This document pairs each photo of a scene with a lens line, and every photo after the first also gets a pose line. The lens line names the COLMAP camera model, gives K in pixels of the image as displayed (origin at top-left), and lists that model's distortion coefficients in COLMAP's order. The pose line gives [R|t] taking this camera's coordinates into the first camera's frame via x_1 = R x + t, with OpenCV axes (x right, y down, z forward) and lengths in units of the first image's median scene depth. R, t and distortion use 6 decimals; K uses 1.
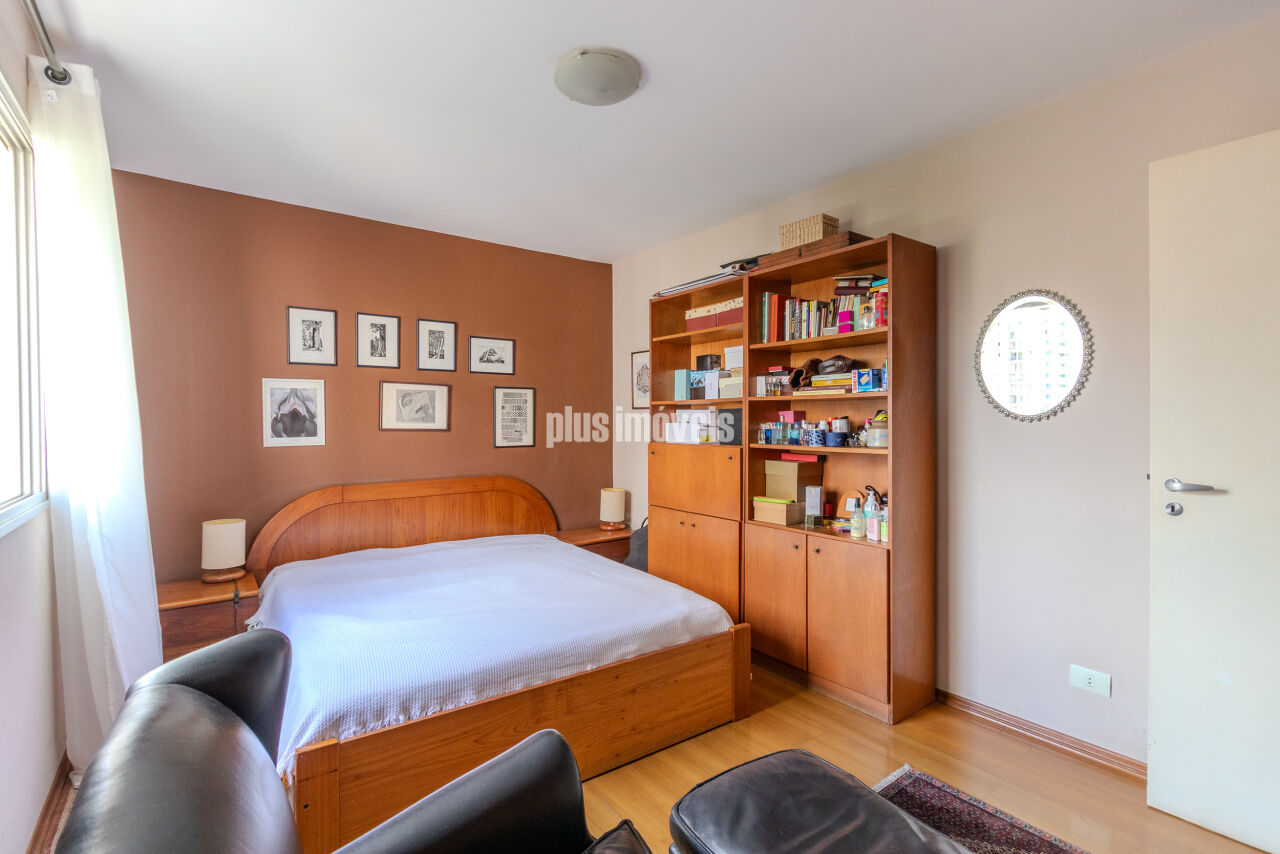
lens RADIAL K [[592.2, 0, 644.6], [0, 592.2, 426.9], [0, 0, 1]] dist [0.004309, 0.000285]
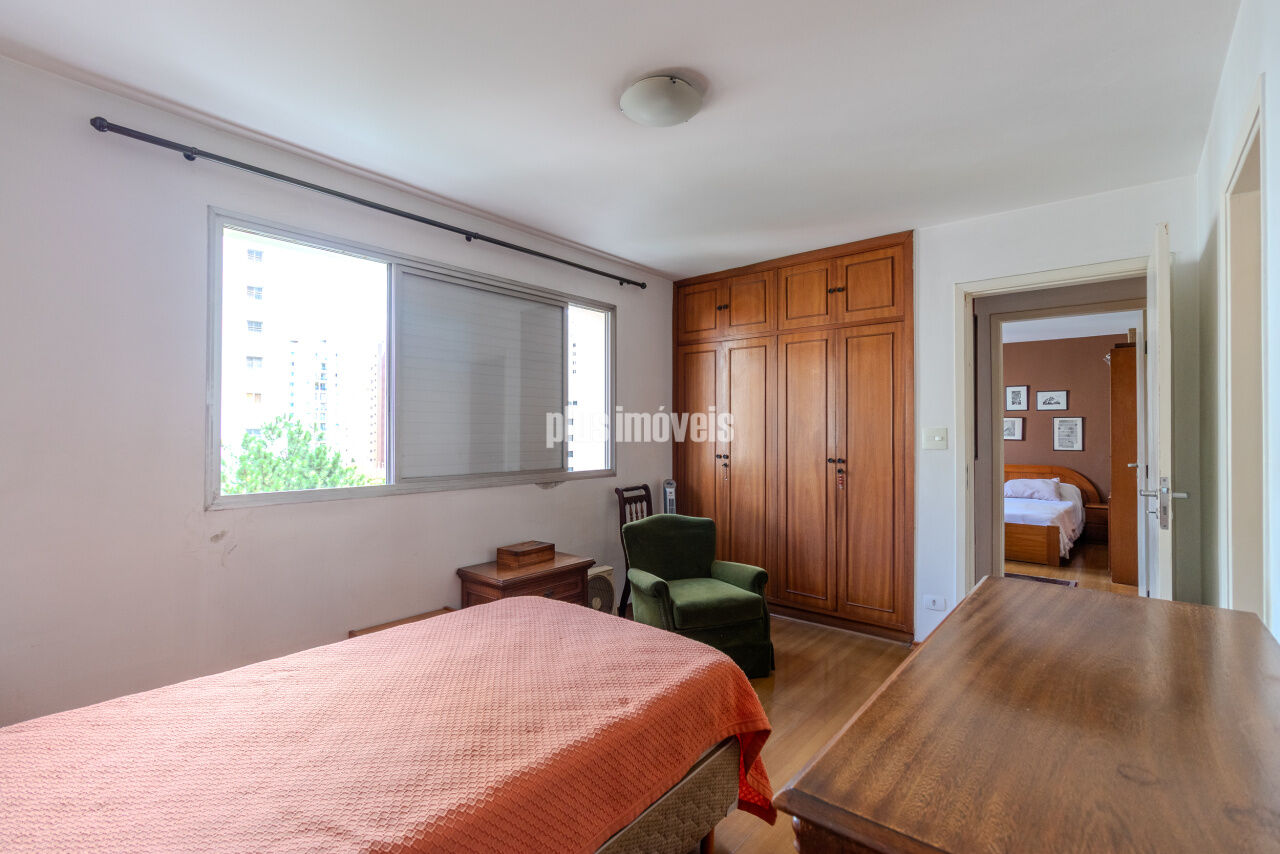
lens RADIAL K [[592.2, 0, 644.1], [0, 592.2, 425.3], [0, 0, 1]] dist [0.004309, 0.000285]
pose [[0.235153, -0.010540, -0.971901, 1.360299], [-0.014044, 0.999800, -0.014241, 0.001415], [0.971857, 0.016998, 0.234958, -0.730940]]
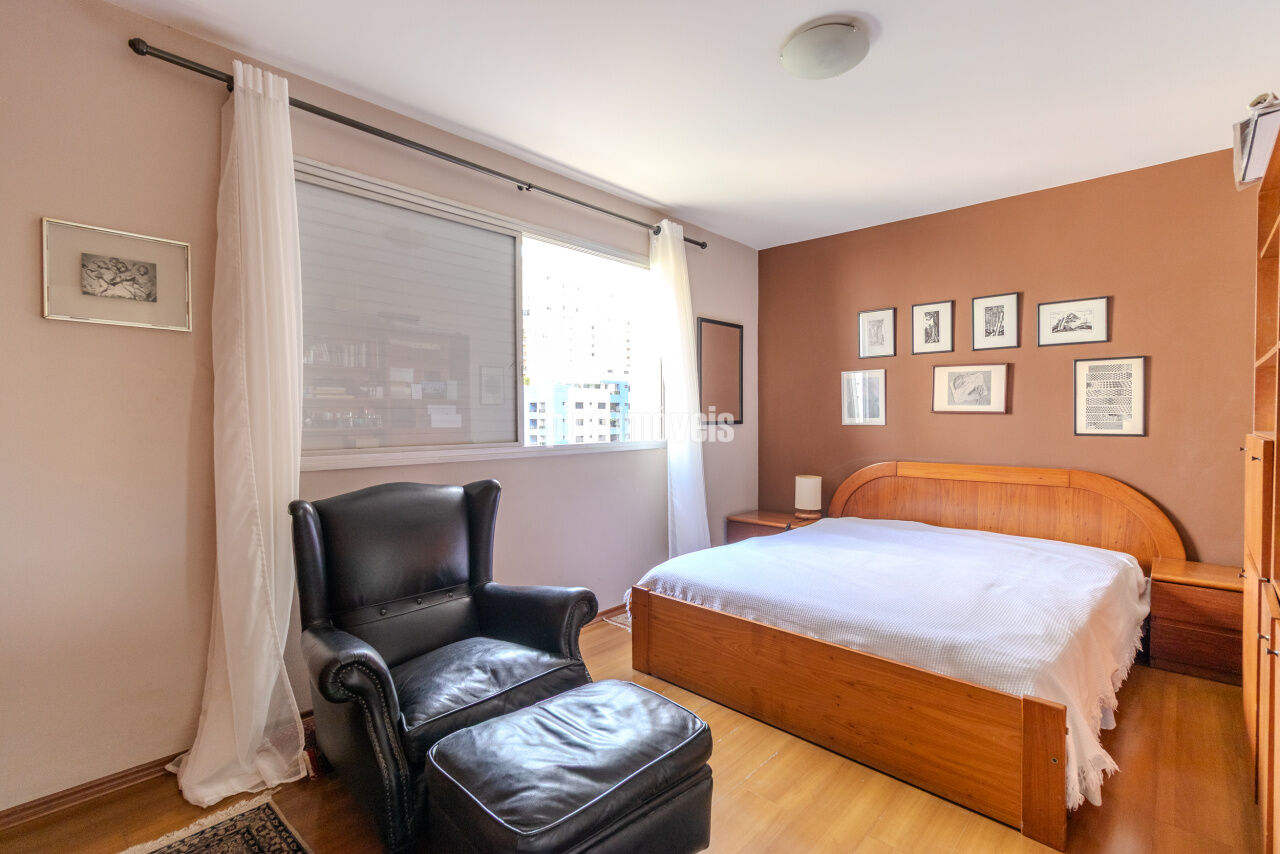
lens RADIAL K [[592.2, 0, 641.5], [0, 592.2, 423.8], [0, 0, 1]] dist [0.004309, 0.000285]
pose [[0.182048, 0.012232, -0.983214, 0.482892], [-0.010418, 0.999890, 0.010511, 0.019100], [0.983234, 0.008330, 0.182155, 0.296168]]
